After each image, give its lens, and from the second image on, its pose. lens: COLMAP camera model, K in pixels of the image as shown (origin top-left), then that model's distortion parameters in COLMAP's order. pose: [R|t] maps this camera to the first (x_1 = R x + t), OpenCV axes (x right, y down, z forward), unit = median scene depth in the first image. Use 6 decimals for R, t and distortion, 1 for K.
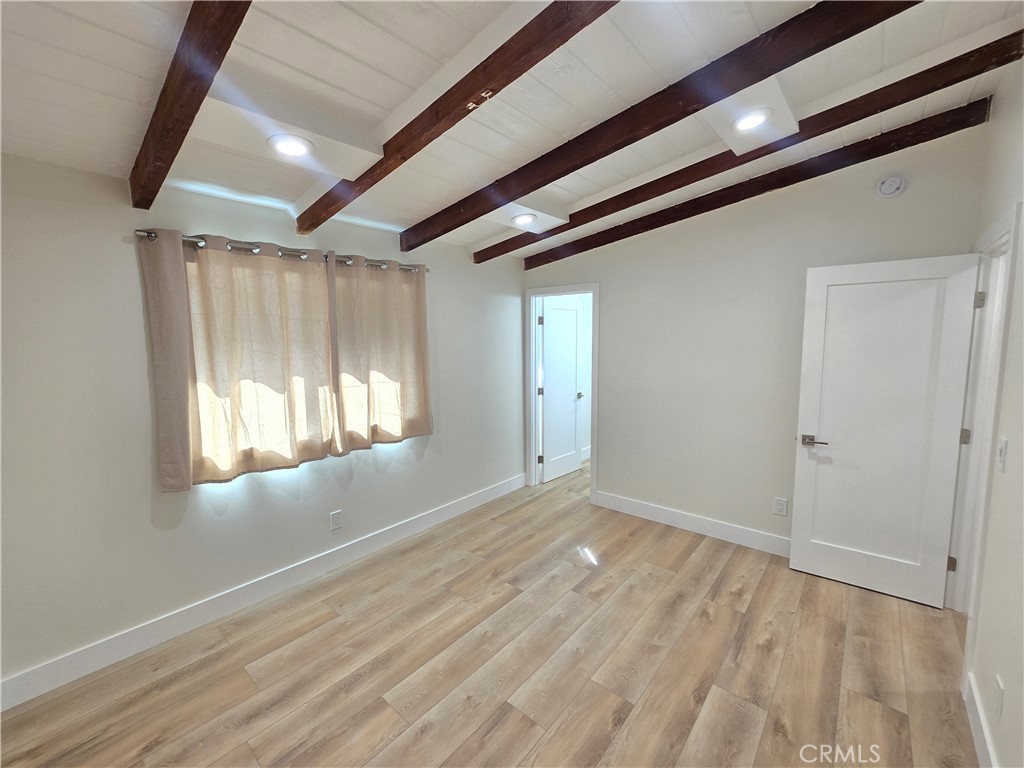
lens RADIAL K [[419.4, 0, 521.9], [0, 419.4, 383.0], [0, 0, 1]] dist [-0.007703, 0.002505]
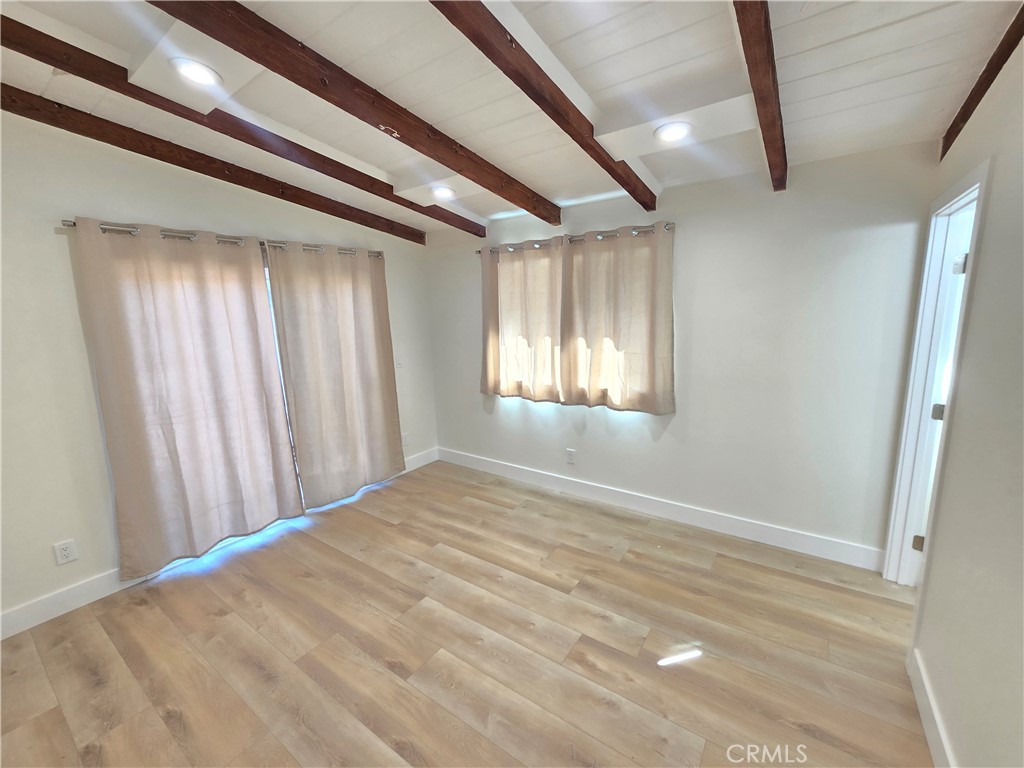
lens RADIAL K [[419.4, 0, 508.4], [0, 419.4, 385.8], [0, 0, 1]] dist [-0.007703, 0.002505]
pose [[0.083883, 0.186388, -0.978889, 0.837593], [-0.085619, 0.980066, 0.179276, -0.097858], [0.992790, 0.068774, 0.098169, 0.798899]]
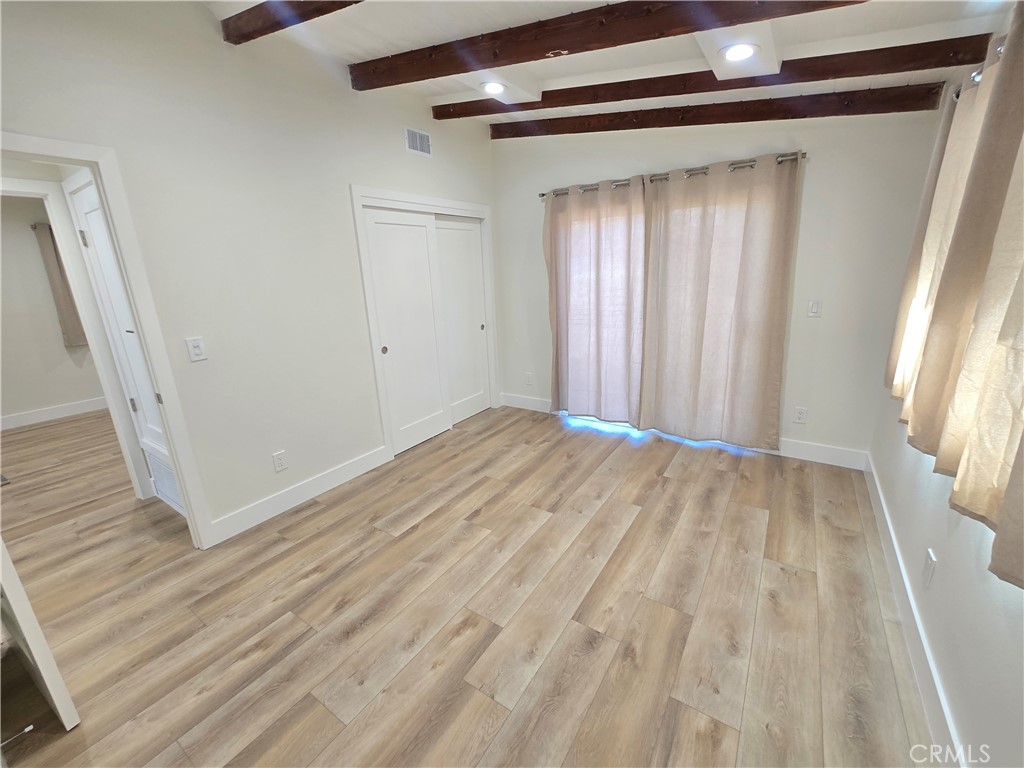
lens RADIAL K [[419.4, 0, 520.8], [0, 419.4, 382.4], [0, 0, 1]] dist [-0.007703, 0.002505]
pose [[-0.991395, 0.081512, -0.102429, 0.133582], [0.037526, 0.926602, 0.374167, -0.136132], [0.125410, 0.367104, -0.921687, 1.575185]]
